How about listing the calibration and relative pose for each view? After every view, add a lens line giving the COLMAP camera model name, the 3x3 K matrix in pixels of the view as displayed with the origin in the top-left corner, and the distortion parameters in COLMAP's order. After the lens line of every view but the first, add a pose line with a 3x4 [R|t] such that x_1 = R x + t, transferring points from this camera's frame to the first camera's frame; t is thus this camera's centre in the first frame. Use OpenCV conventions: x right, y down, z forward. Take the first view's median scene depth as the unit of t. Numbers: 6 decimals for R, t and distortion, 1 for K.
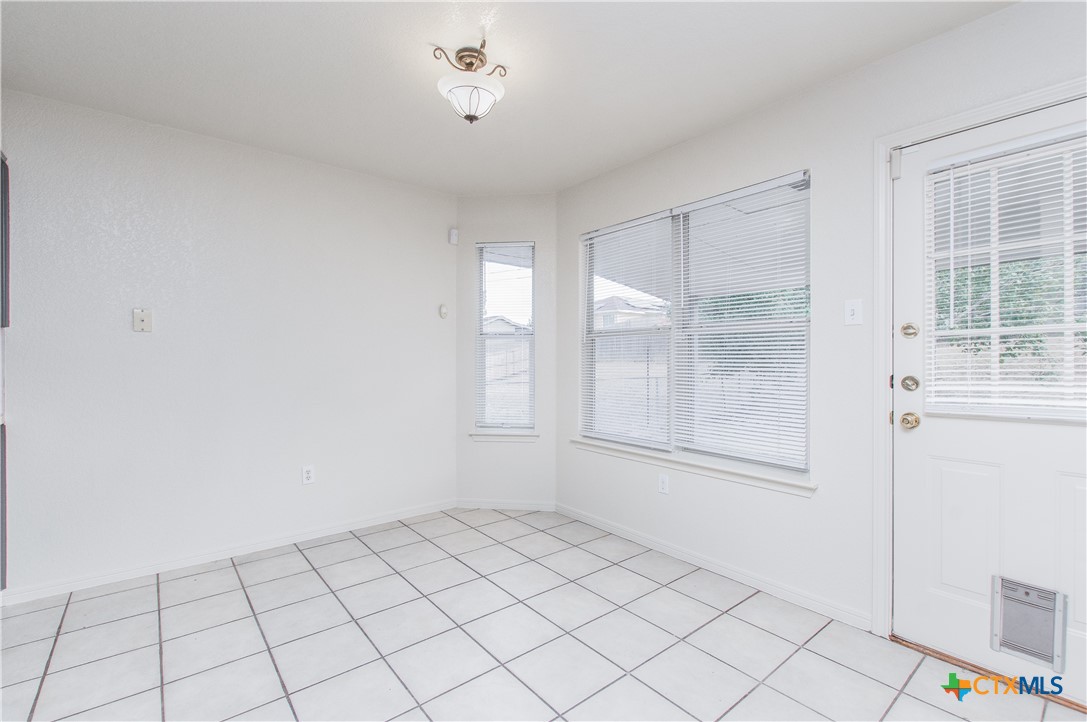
lens RADIAL K [[479.7, 0, 541.7], [0, 479.7, 358.1], [0, 0, 1]] dist [-0.006955, 0.000334]
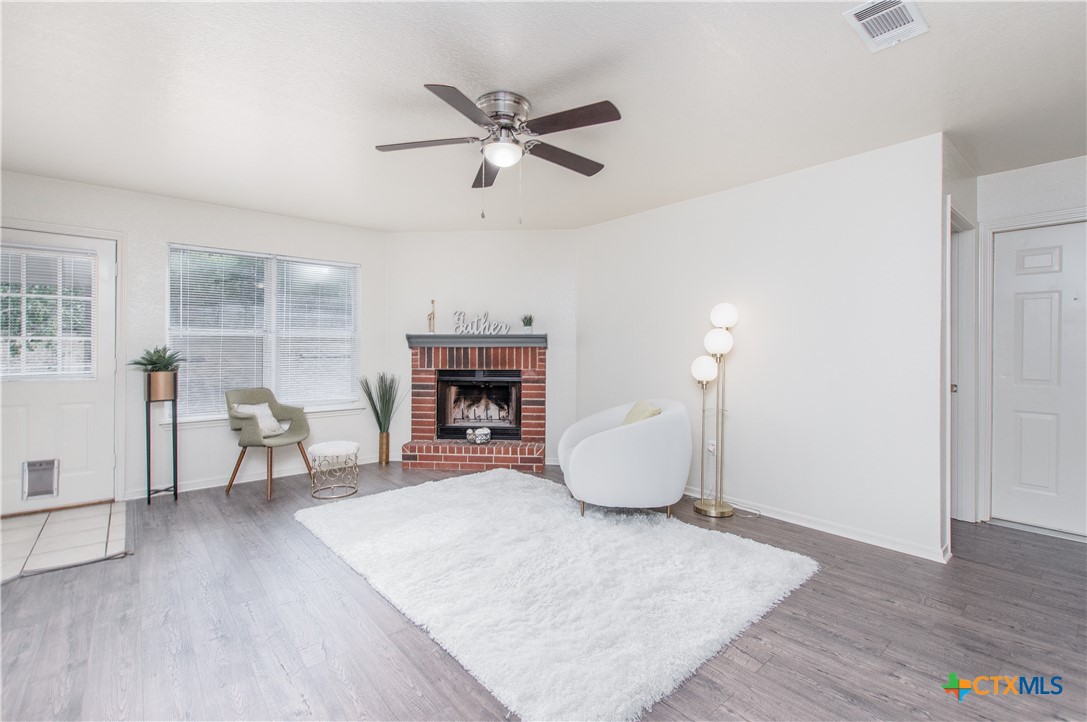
lens RADIAL K [[479.7, 0, 545.7], [0, 479.7, 350.4], [0, 0, 1]] dist [-0.006955, 0.000334]
pose [[-0.033877, -0.003521, 0.999420, -0.669492], [-0.009364, 0.999951, 0.003205, -0.020478], [-0.999382, -0.009250, -0.033908, -0.668613]]
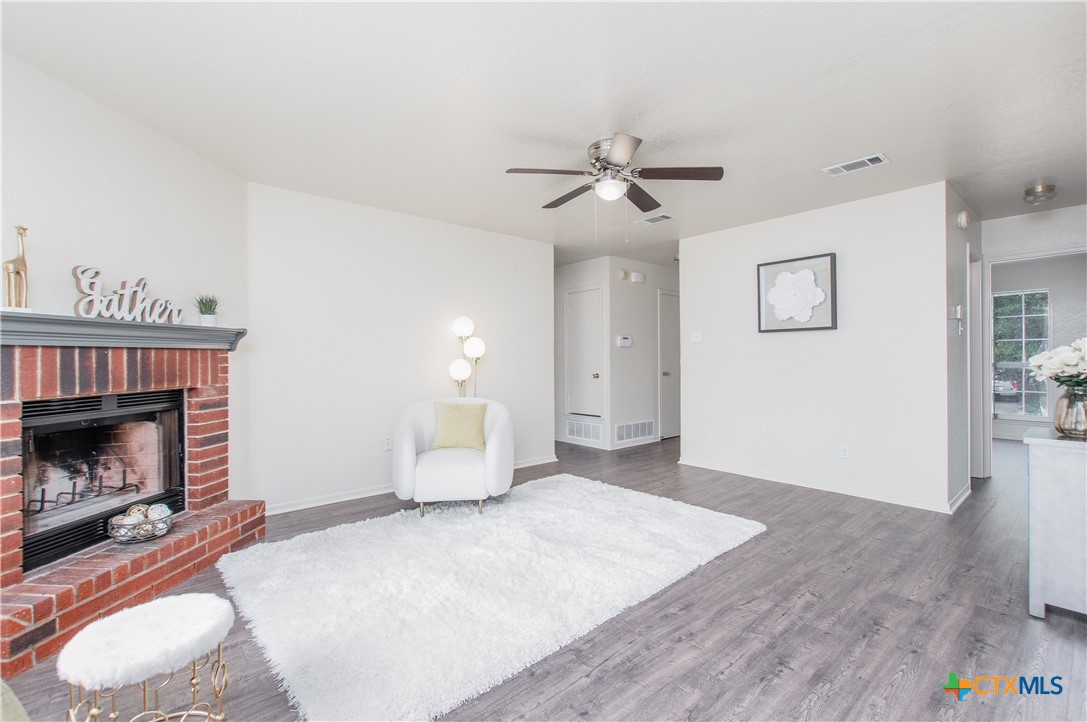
lens RADIAL K [[479.7, 0, 535.8], [0, 479.7, 359.4], [0, 0, 1]] dist [-0.006955, 0.000334]
pose [[-0.999738, -0.000427, -0.022882, 0.399692], [-0.000365, 0.999996, -0.002732, -0.000782], [0.022883, -0.002723, -0.999734, 0.423024]]
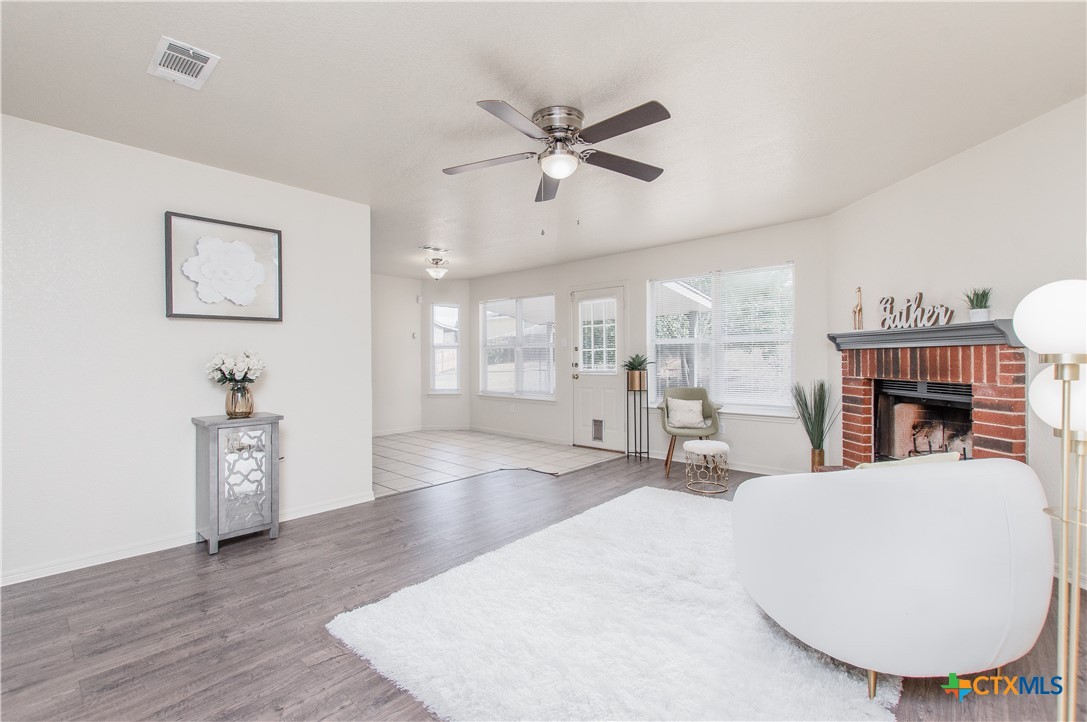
lens RADIAL K [[479.7, 0, 554.4], [0, 479.7, 355.5], [0, 0, 1]] dist [-0.006955, 0.000334]
pose [[0.984959, -0.007145, 0.172638, 0.041707], [0.007231, 0.999974, 0.000133, -0.010817], [-0.172634, 0.001117, 0.984985, -1.506282]]
